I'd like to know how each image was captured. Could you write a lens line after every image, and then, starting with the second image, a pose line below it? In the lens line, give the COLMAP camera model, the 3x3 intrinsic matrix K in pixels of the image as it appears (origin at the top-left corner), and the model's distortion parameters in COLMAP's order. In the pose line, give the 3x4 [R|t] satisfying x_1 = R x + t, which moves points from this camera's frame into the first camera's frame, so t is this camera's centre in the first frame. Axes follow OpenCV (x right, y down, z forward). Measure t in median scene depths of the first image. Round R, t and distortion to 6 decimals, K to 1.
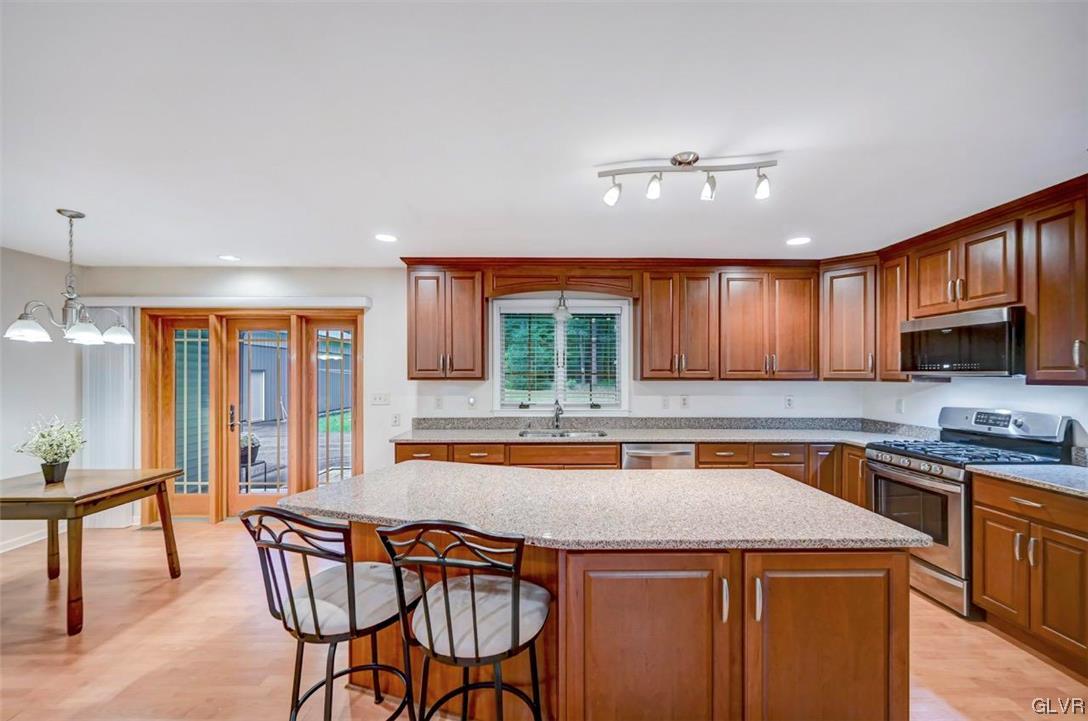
lens RADIAL K [[436.1, 0, 545.5], [0, 436.1, 370.1], [0, 0, 1]] dist [-0.002745, 0.000531]
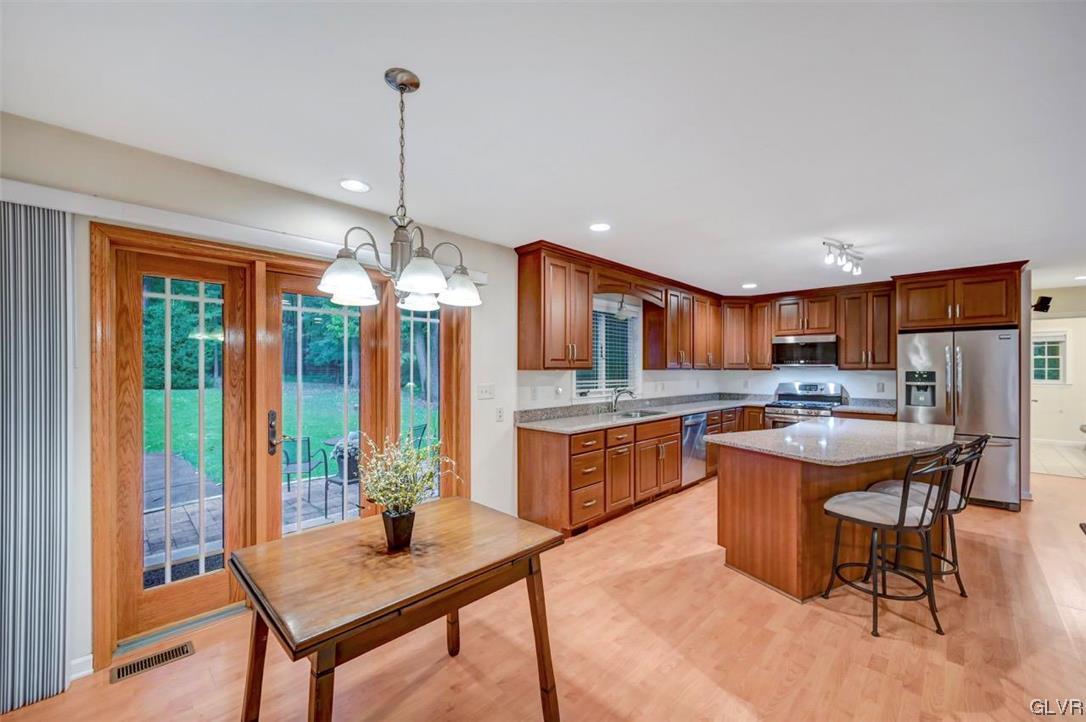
lens RADIAL K [[435.3, 0, 548.4], [0, 435.3, 363.5], [0, 0, 1]] dist [-0.002745, 0.000531]
pose [[0.705291, 0.008991, 0.708861, -0.972462], [-0.007520, 0.999958, -0.005201, 0.013933], [-0.708878, -0.001663, 0.705329, 0.317556]]
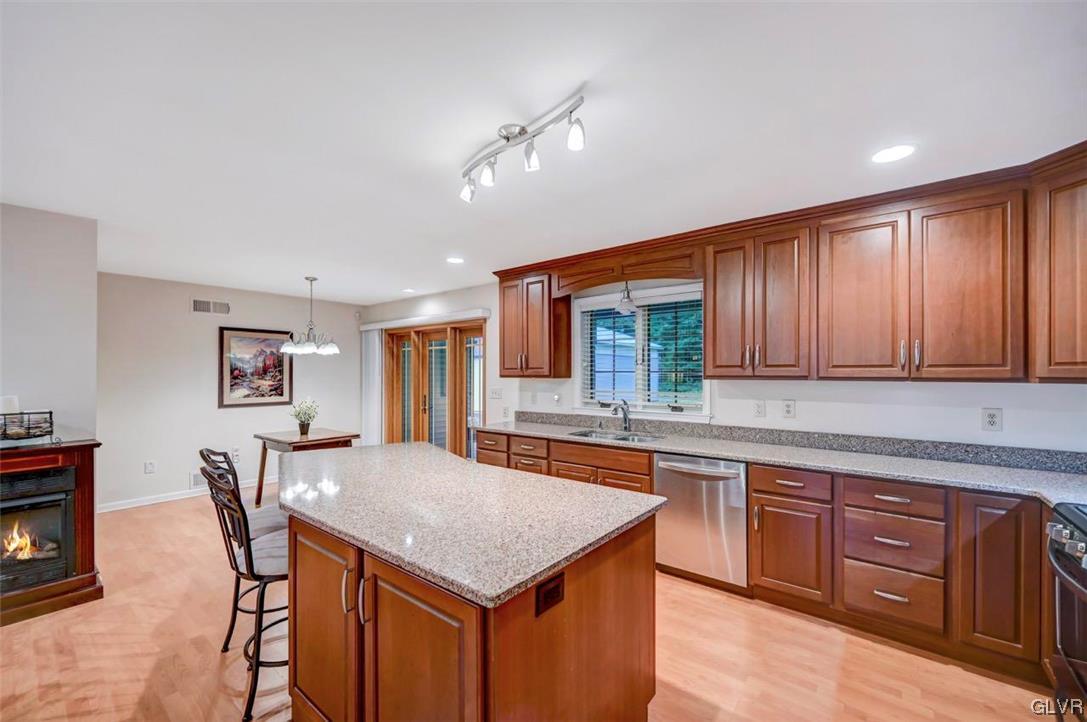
lens RADIAL K [[435.7, 0, 544.8], [0, 435.7, 369.6], [0, 0, 1]] dist [-0.002745, 0.000531]
pose [[0.774939, -0.006010, -0.632008, 0.502757], [0.005296, 0.999981, -0.003015, 0.006399], [0.632014, -0.001010, 0.774956, 0.180213]]
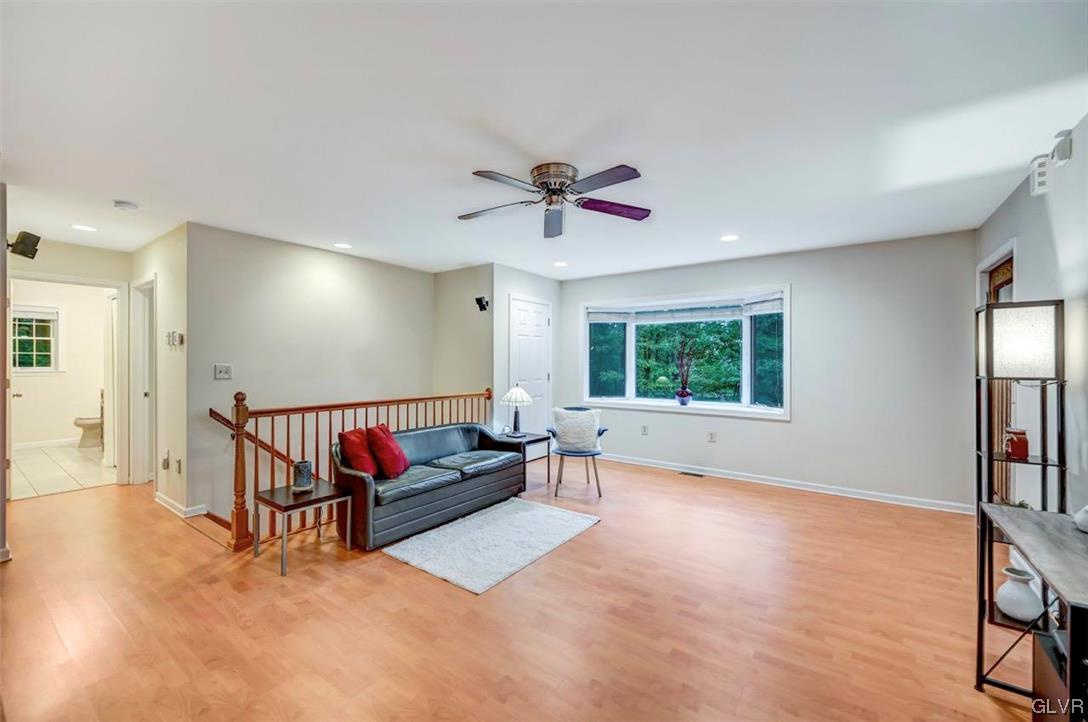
lens RADIAL K [[436.1, 0, 541.1], [0, 436.1, 366.8], [0, 0, 1]] dist [-0.002745, 0.000531]
pose [[-0.802289, -0.012432, 0.596807, -0.353820], [-0.008746, 0.999921, 0.009072, 0.032392], [-0.596872, 0.002059, -0.802334, 0.270109]]
